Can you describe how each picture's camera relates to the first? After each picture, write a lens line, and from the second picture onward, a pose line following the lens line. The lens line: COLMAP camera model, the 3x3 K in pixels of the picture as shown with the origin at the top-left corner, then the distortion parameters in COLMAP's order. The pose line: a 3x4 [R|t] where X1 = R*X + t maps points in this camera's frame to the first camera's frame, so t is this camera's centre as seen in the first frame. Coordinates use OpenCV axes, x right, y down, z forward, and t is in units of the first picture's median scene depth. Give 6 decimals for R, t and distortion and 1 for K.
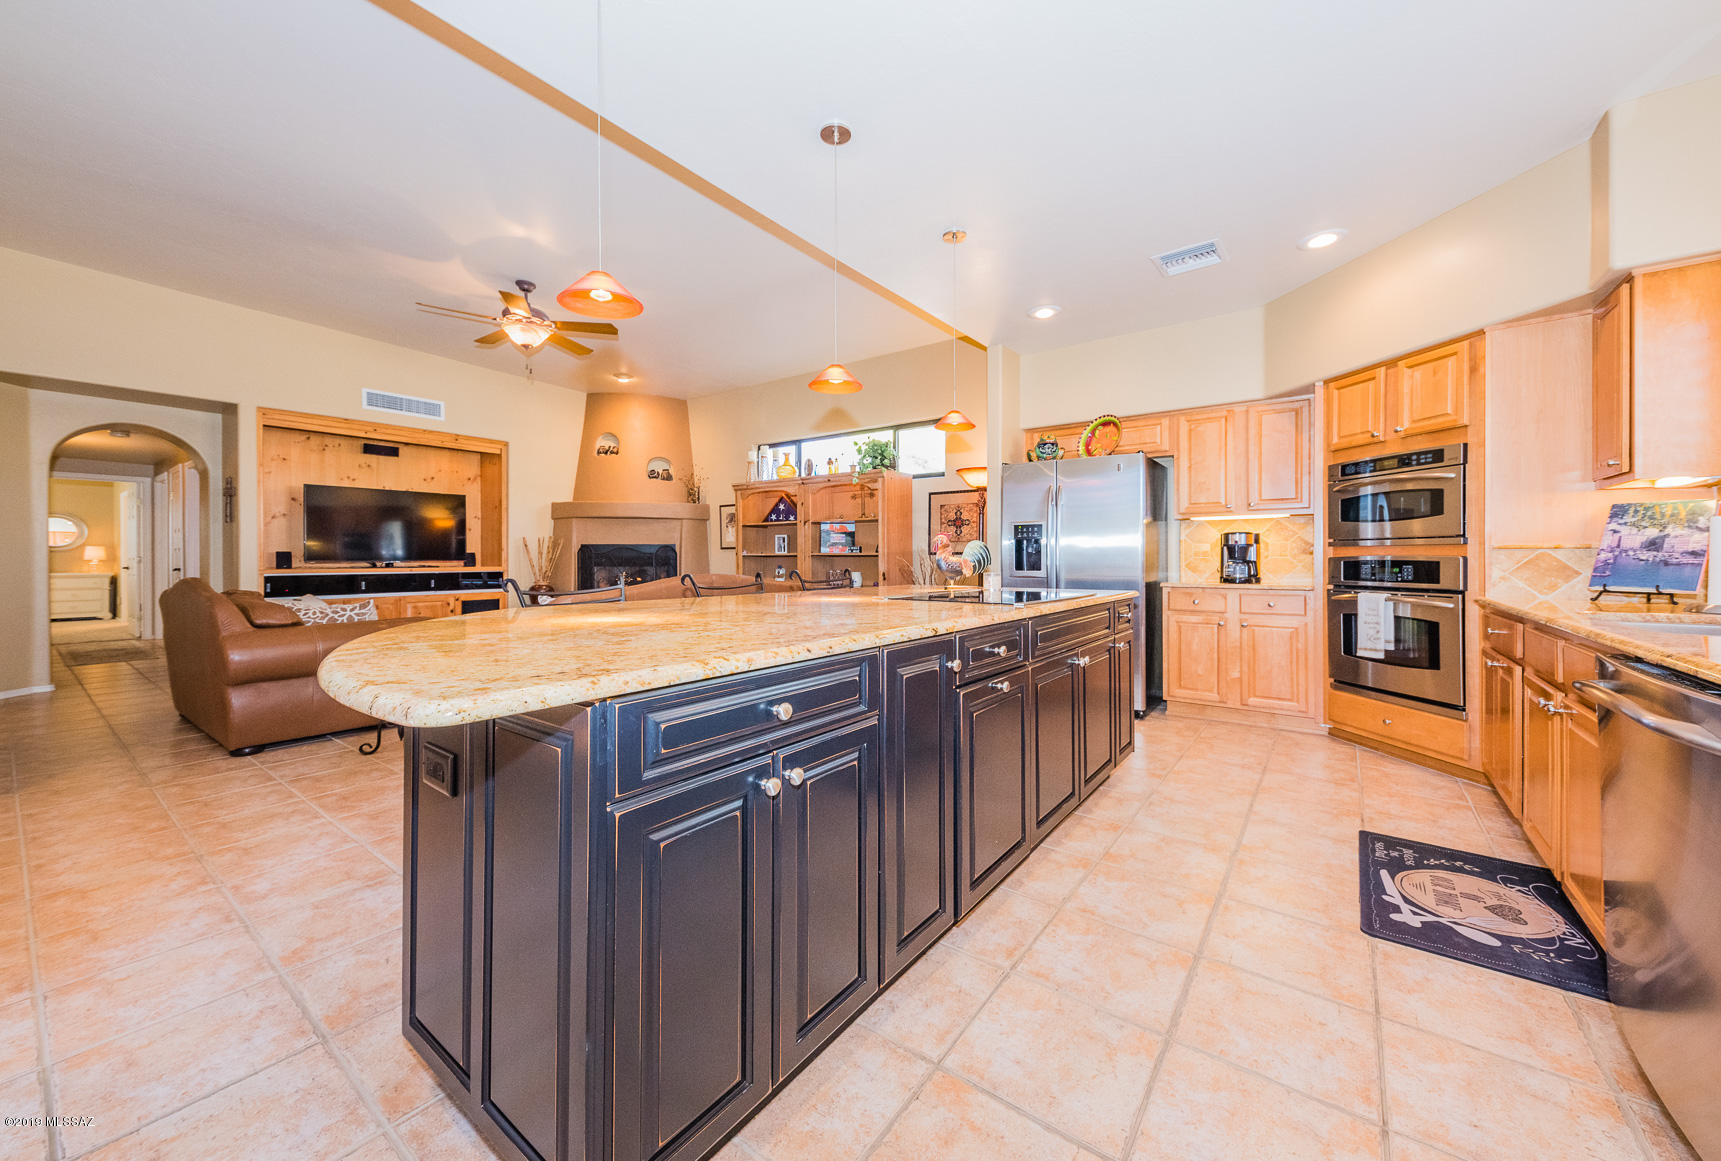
lens RADIAL K [[642.2, 0, 863.9], [0, 642.2, 551.9], [0, 0, 1]] dist [0.000216, 0.000044]
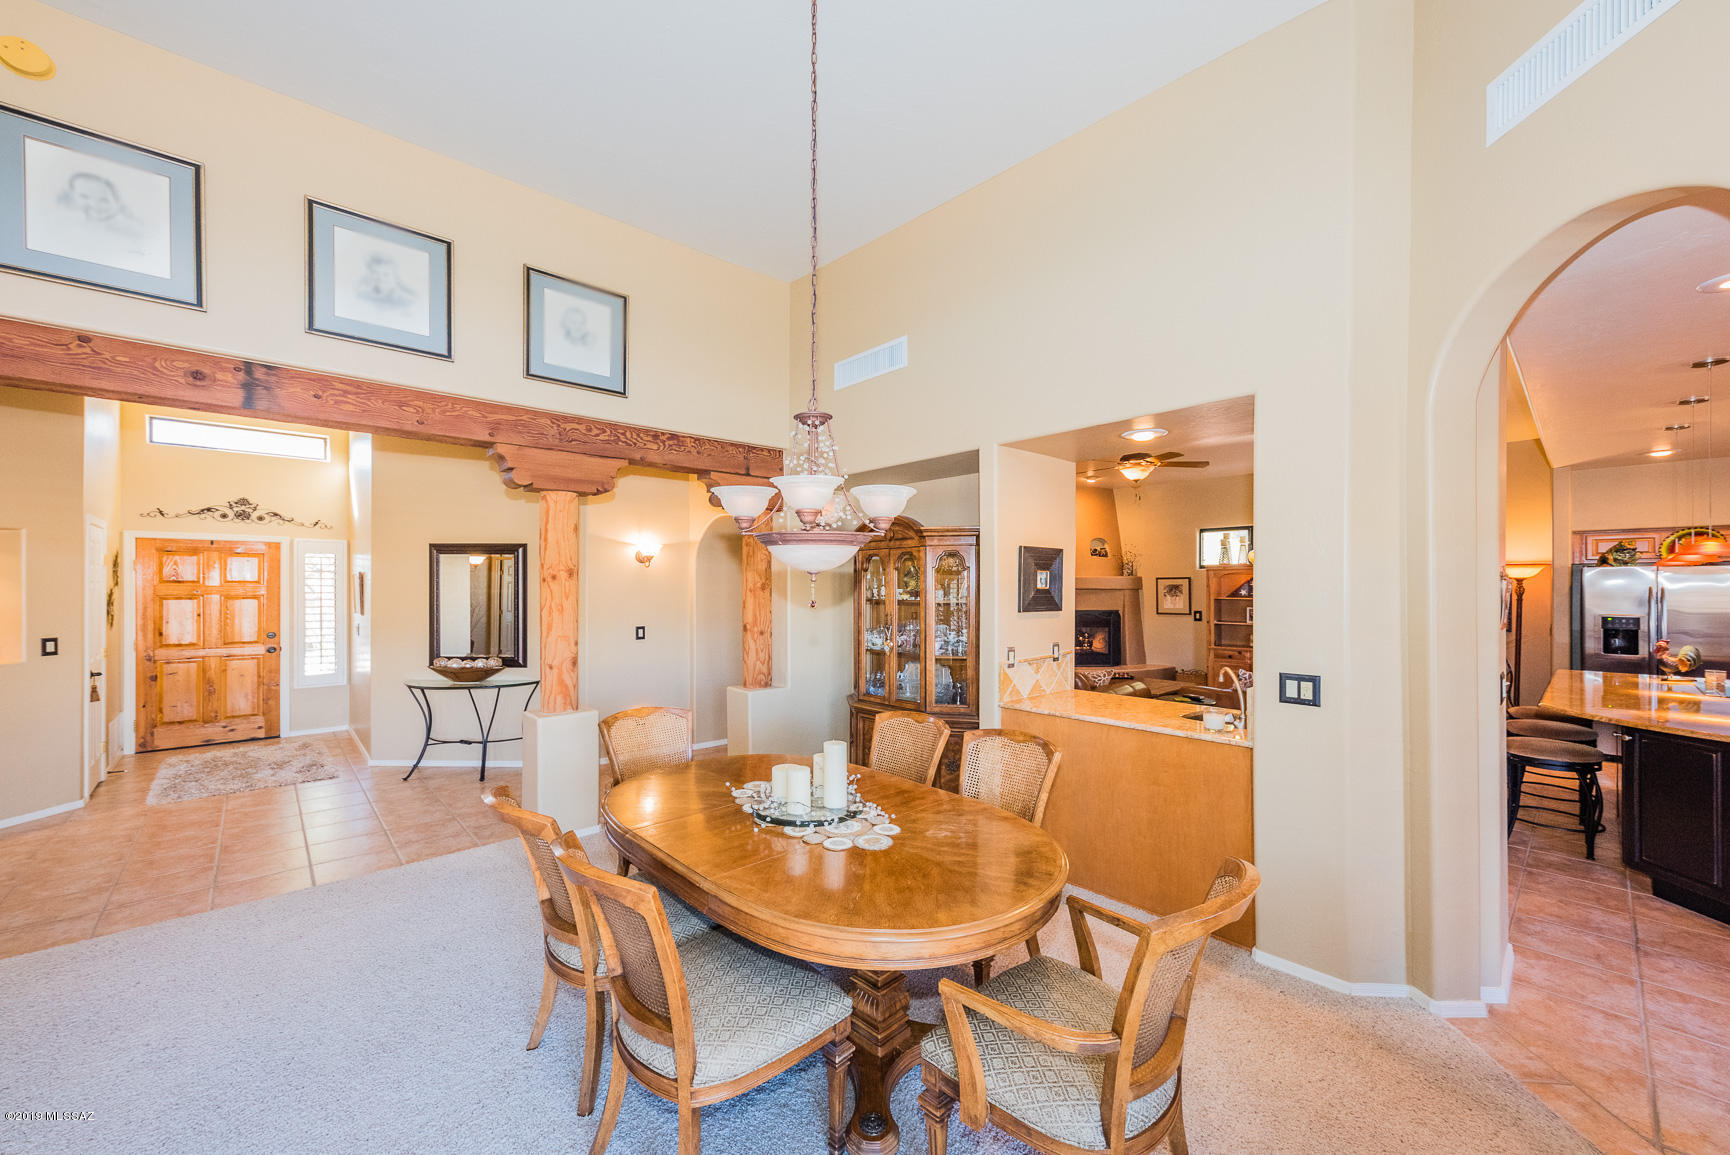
lens RADIAL K [[634.2, 0, 862.2], [0, 634.2, 590.3], [0, 0, 1]] dist [0.000381, -0.000076]
pose [[0.975088, 0.002319, -0.221805, -0.830692], [-0.001536, 0.999992, 0.003700, -0.086976], [0.221812, -0.003267, 0.975084, -0.482385]]
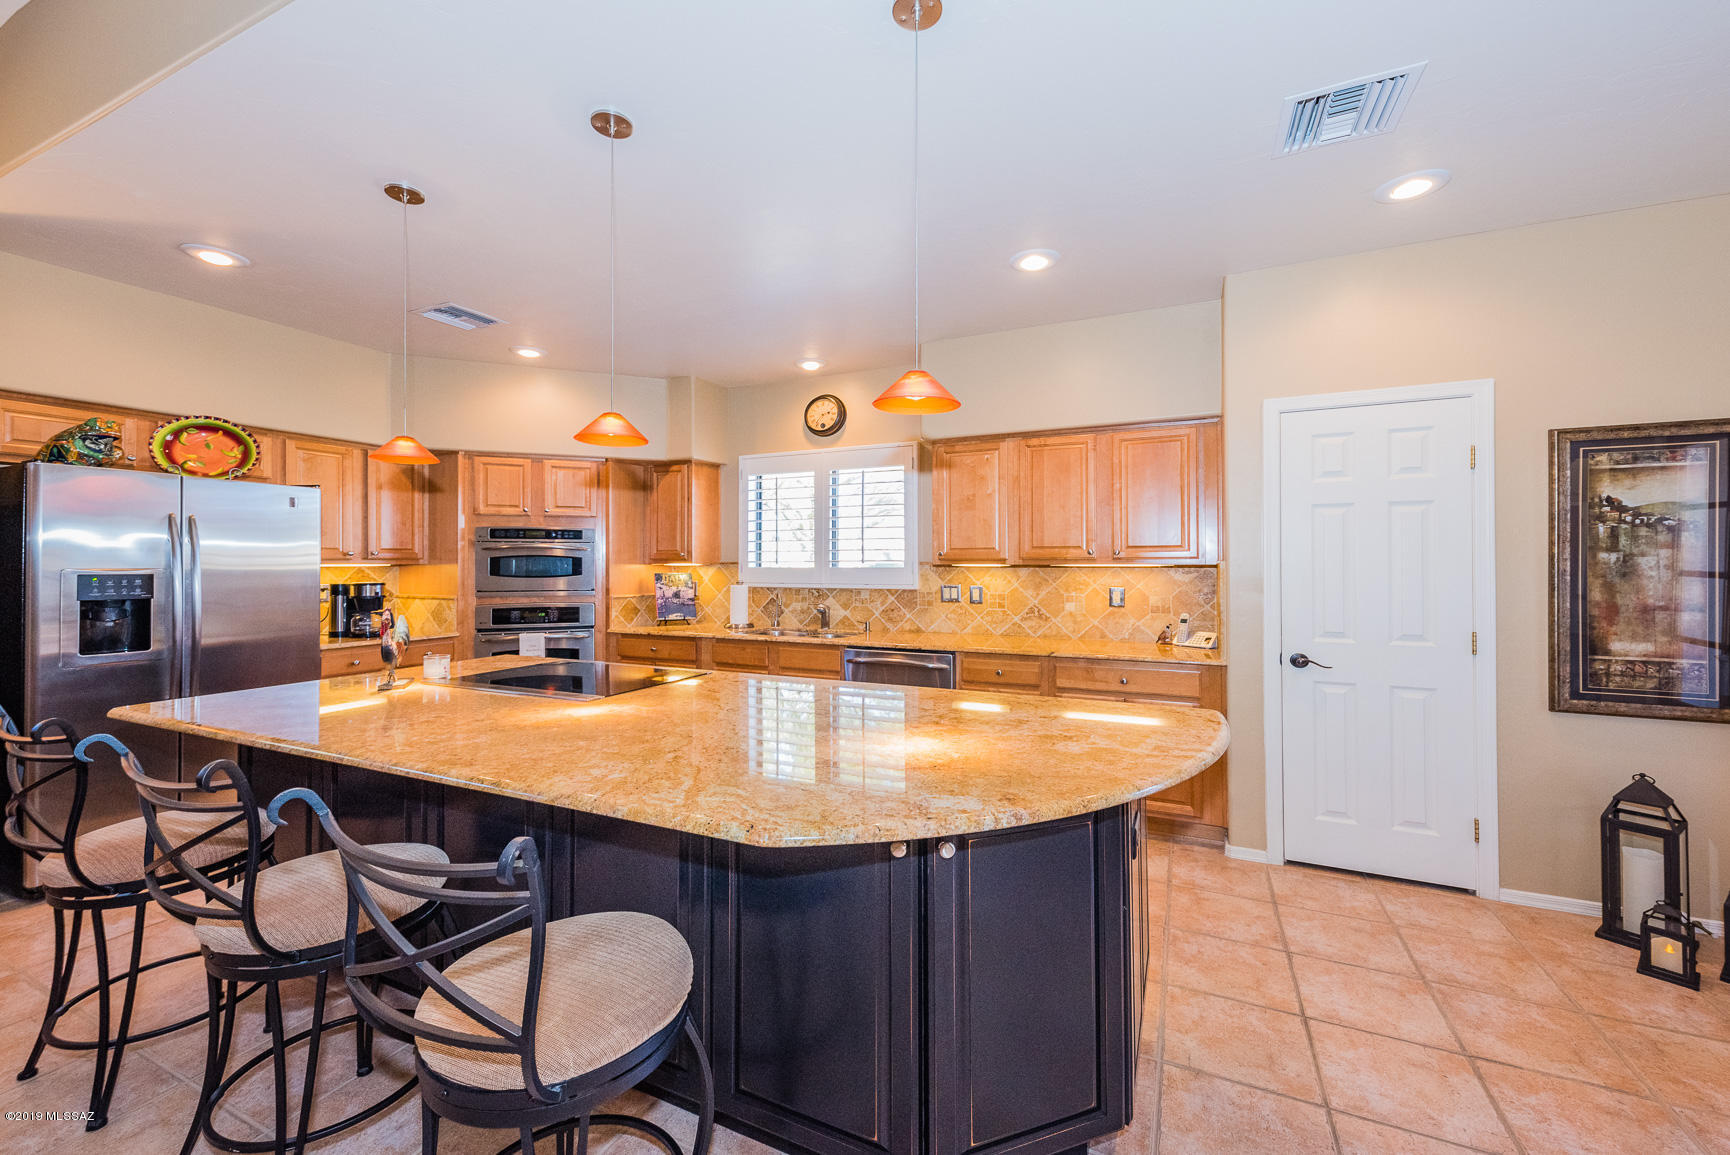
lens RADIAL K [[685.8, 0, 870.6], [0, 685.8, 569.5], [0, 0, 1]] dist [0.000822, 0.000093]
pose [[-0.209994, 0.004941, 0.977690, -0.474359], [-0.001739, 0.999984, -0.005428, -0.038625], [-0.977701, -0.002840, -0.209982, 0.411146]]
